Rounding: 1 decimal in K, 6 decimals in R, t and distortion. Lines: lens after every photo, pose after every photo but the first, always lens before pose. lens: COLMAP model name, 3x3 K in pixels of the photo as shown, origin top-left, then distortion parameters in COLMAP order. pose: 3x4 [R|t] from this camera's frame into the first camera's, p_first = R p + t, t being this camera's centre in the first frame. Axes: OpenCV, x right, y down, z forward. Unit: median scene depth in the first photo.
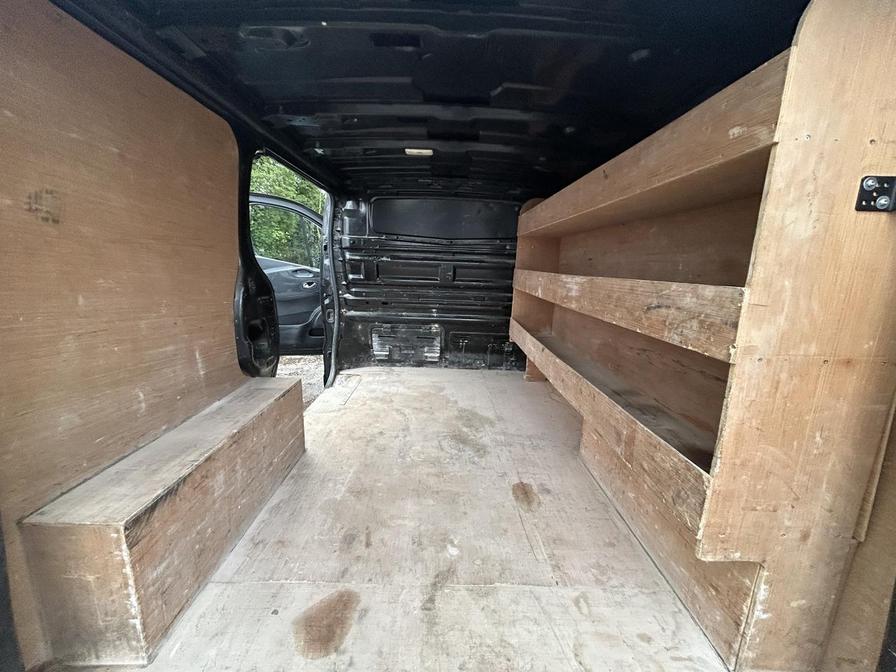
lens RADIAL K [[361.9, 0, 449.9], [0, 361.9, 335.9], [0, 0, 1]] dist [-0.000745, -0.000382]
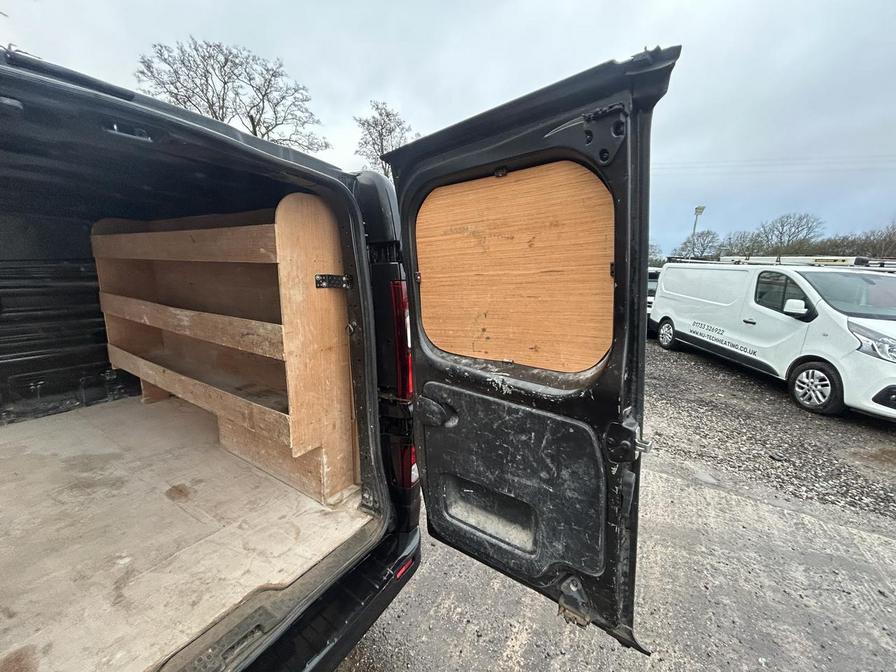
lens RADIAL K [[361.9, 0, 447.2], [0, 361.9, 336.9], [0, 0, 1]] dist [-0.000745, -0.000382]
pose [[0.559680, -0.187849, 0.807138, -0.208394], [0.161298, 0.980036, 0.116243, -0.085324], [-0.812860, 0.065131, 0.578806, -0.563397]]
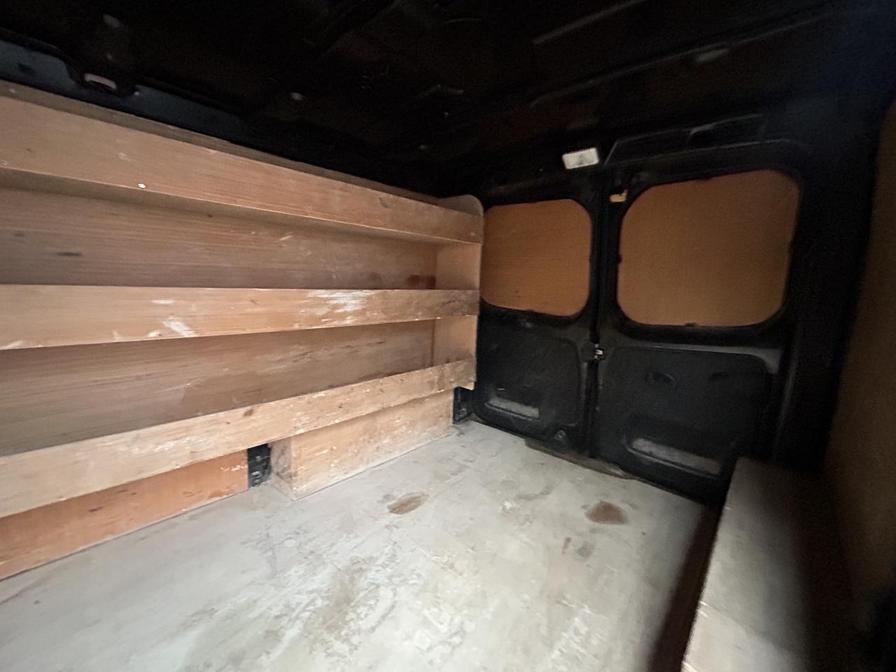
lens RADIAL K [[361.9, 0, 448.1], [0, 361.9, 335.4], [0, 0, 1]] dist [-0.000745, -0.000382]
pose [[-0.719537, -0.164718, 0.674637, -0.597920], [0.074042, 0.947730, 0.310365, -0.396682], [-0.690496, 0.273270, -0.669731, 1.795749]]
